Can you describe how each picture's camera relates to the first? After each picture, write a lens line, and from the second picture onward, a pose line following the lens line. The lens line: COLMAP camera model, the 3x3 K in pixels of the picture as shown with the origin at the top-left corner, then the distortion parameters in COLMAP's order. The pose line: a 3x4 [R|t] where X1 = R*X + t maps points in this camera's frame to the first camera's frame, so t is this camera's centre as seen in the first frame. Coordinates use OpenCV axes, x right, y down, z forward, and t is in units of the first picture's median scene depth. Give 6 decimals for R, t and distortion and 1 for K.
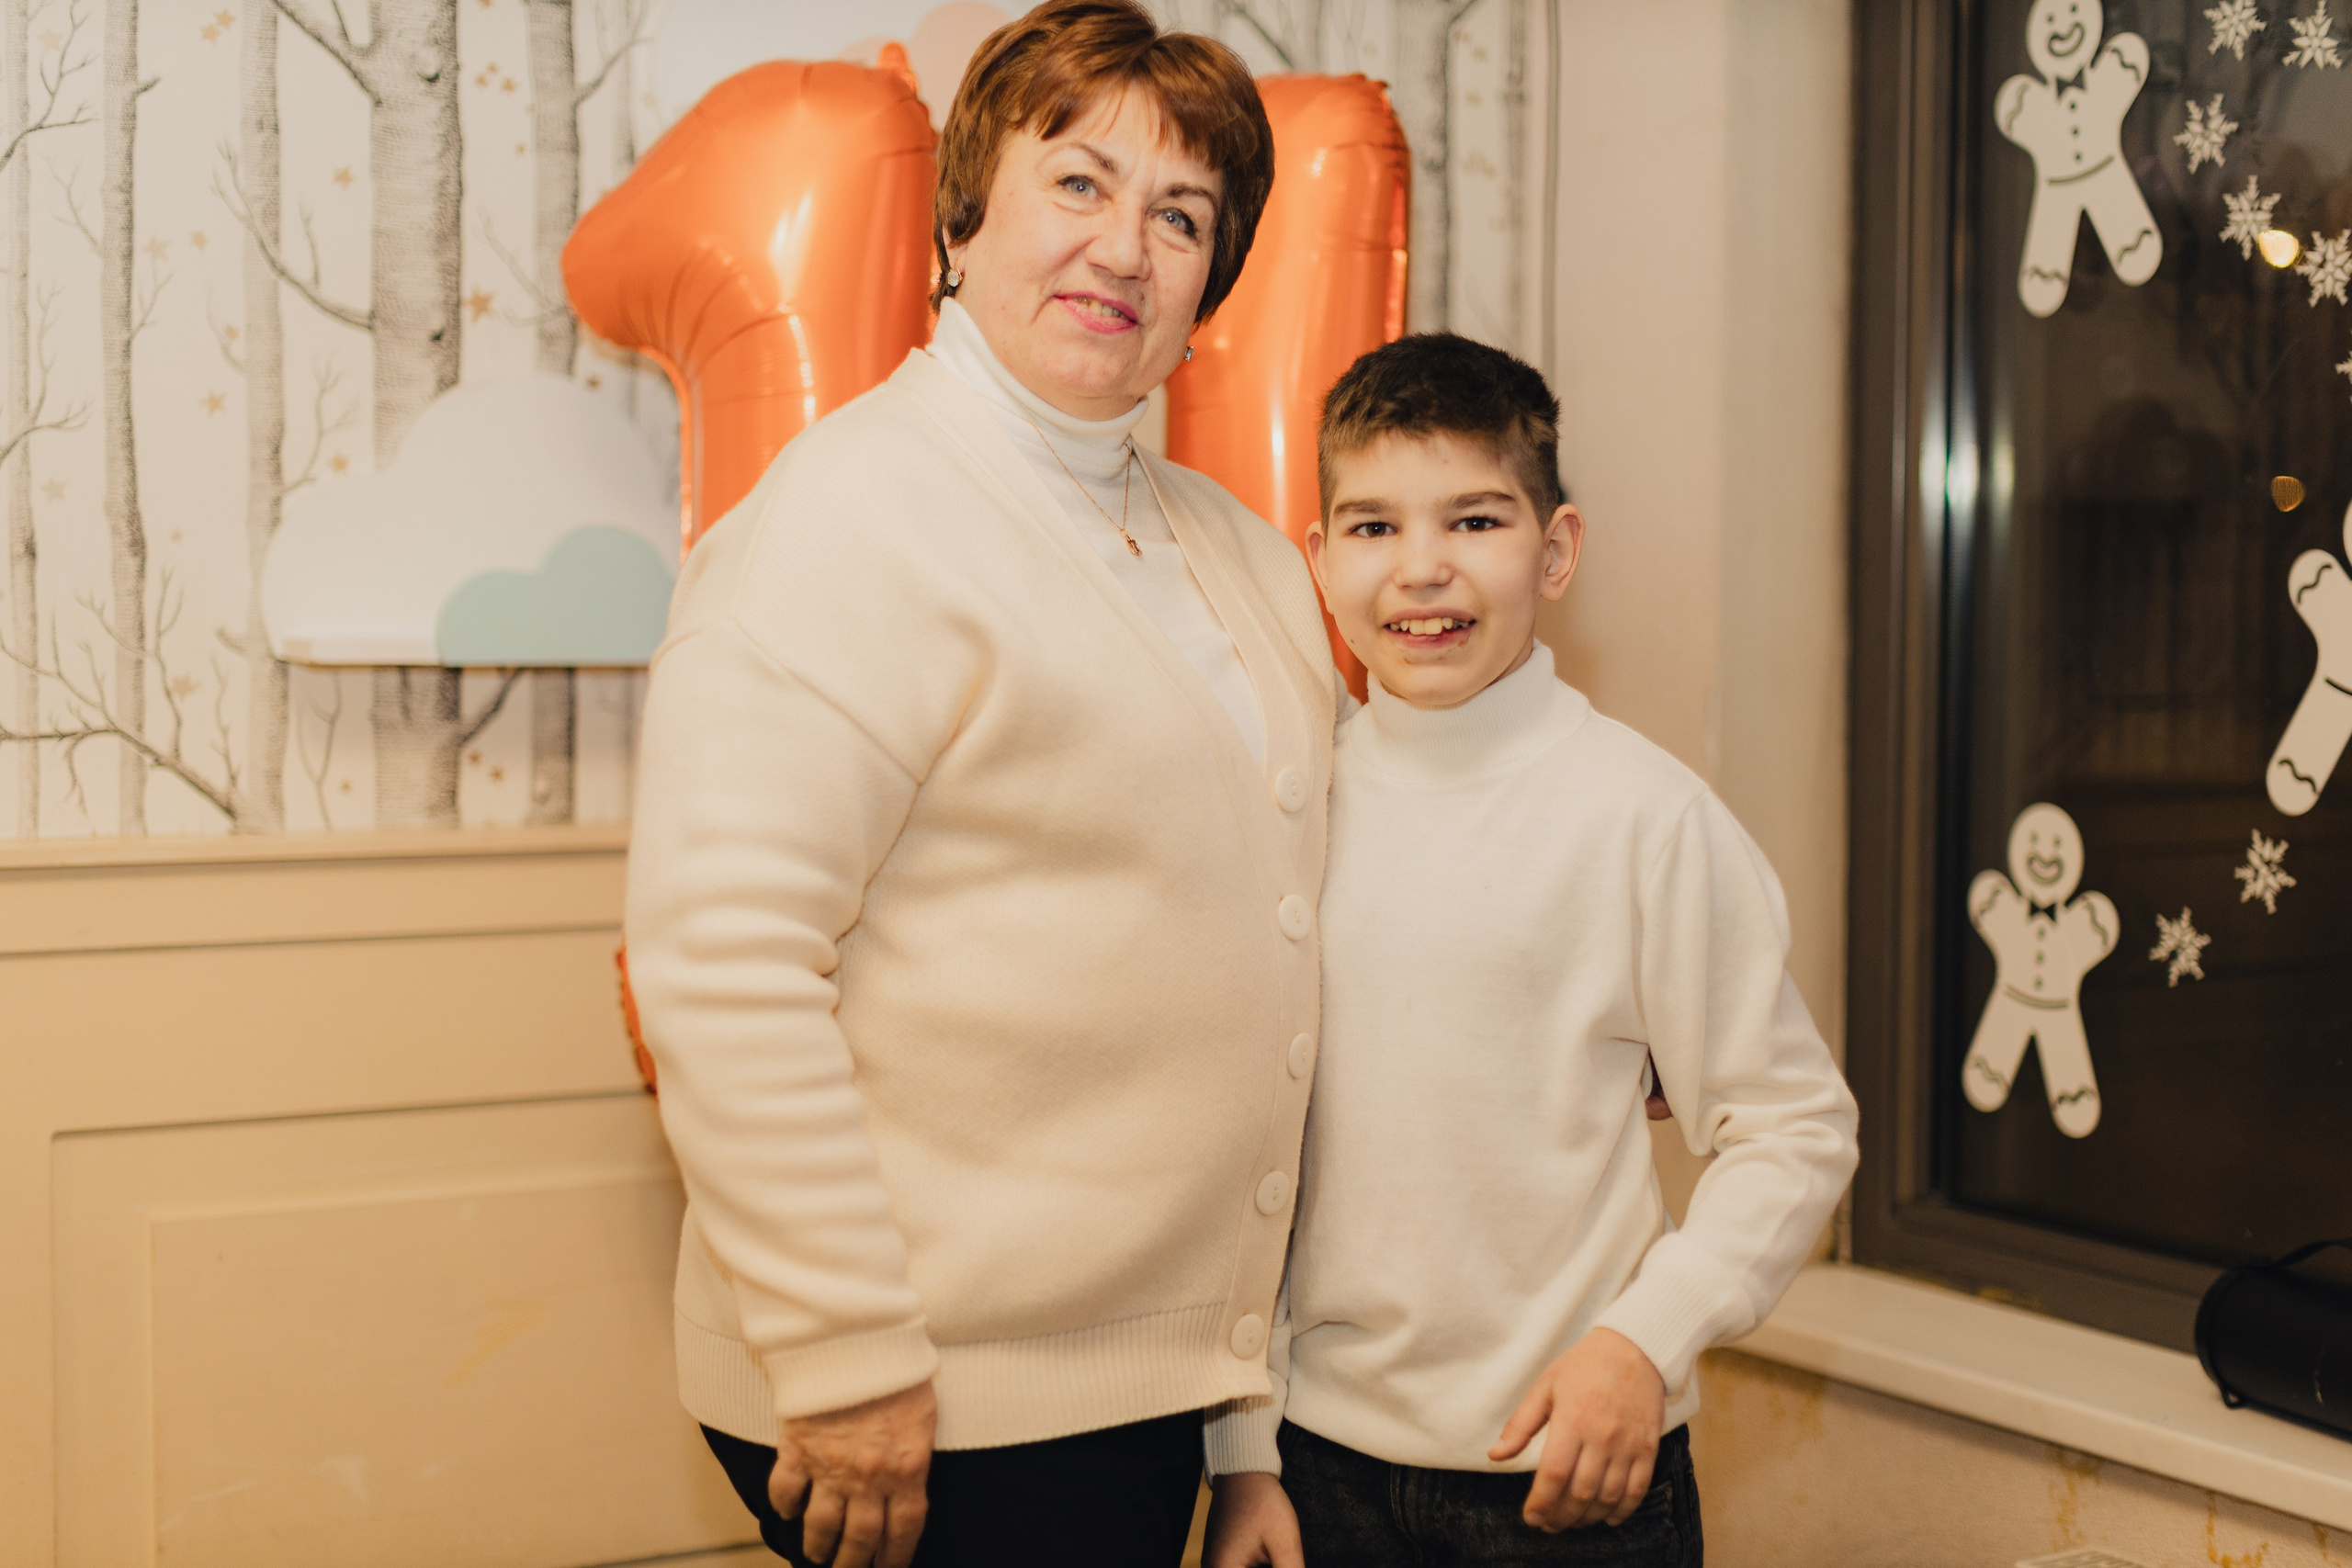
lens RADIAL K [[3411.6, 0, 1176.0], [0, 3411.6, 784.0], [0, 0, 1]] dist [-0.018817, 0.122587]
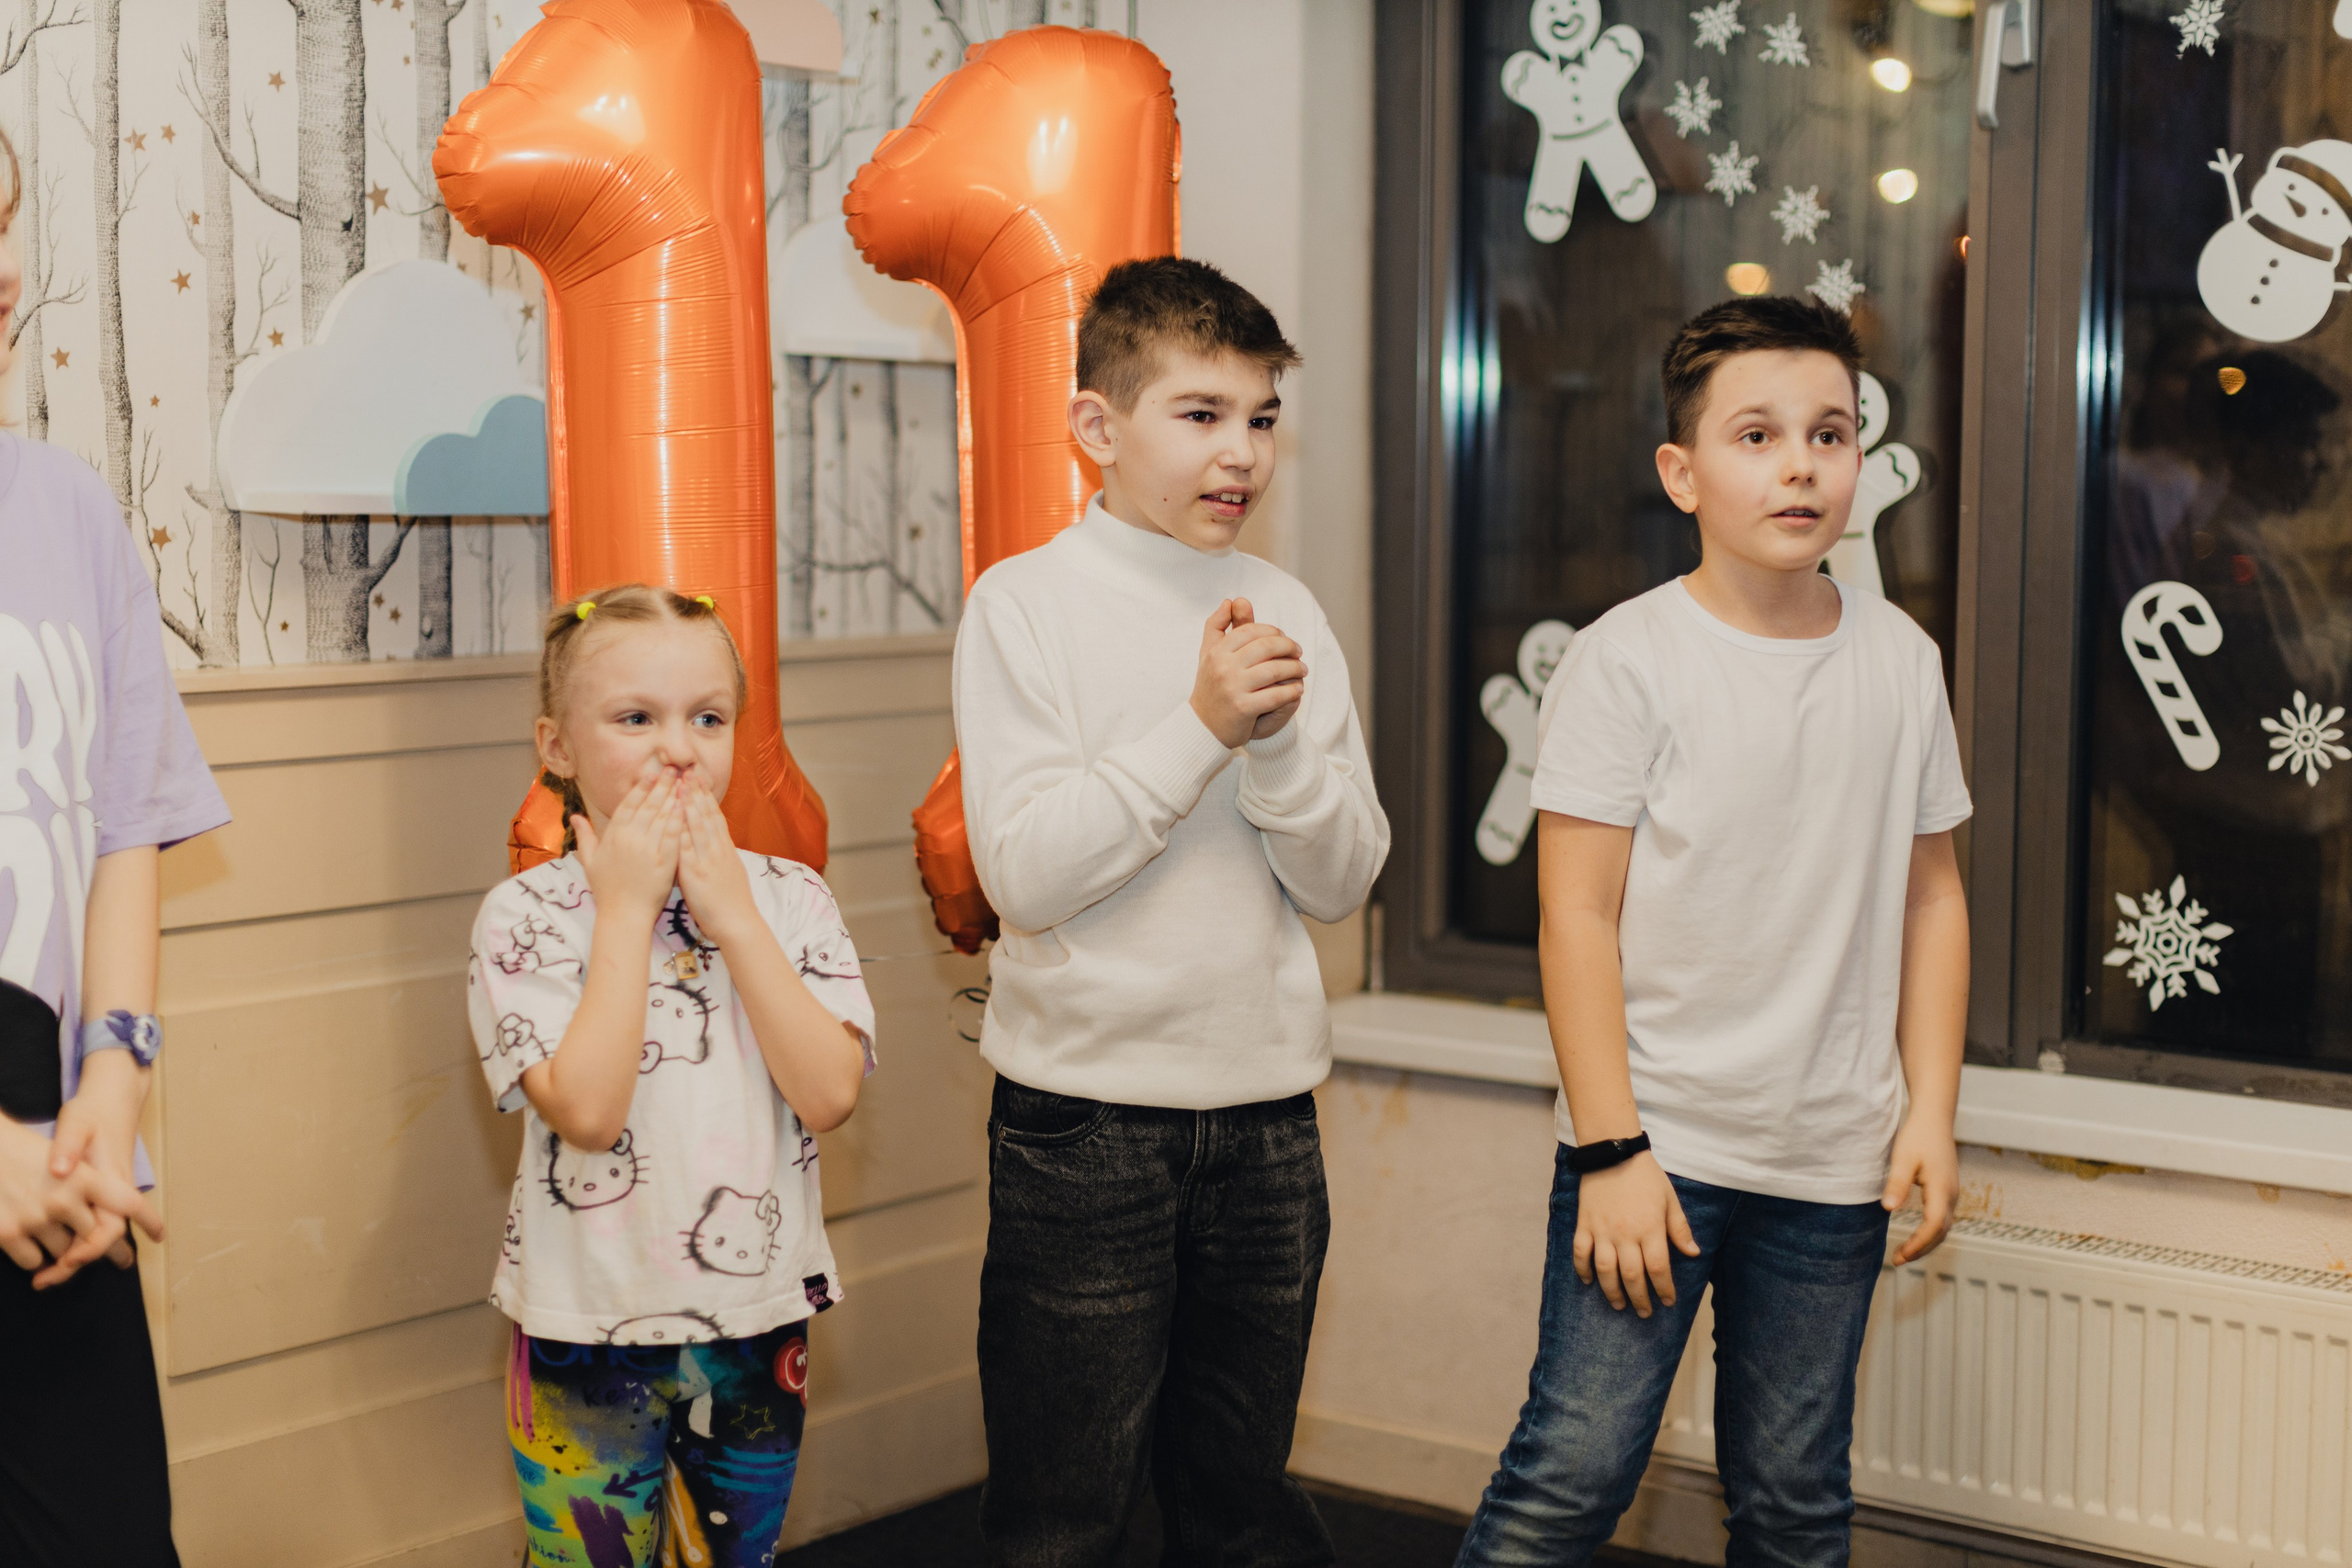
lens RADIAL K [[3383.2, 0, 1176.0], [0, 3383.2, 784.0], [0, 0, 1]] dist [0.018716, 0.031429]
pose [[0.925824, -0.034245, 0.376401, -0.390564], [0.020339, 0.998958, 0.040859, 0.012935], [-0.377408, -0.030173, 0.925555, -0.145837]]
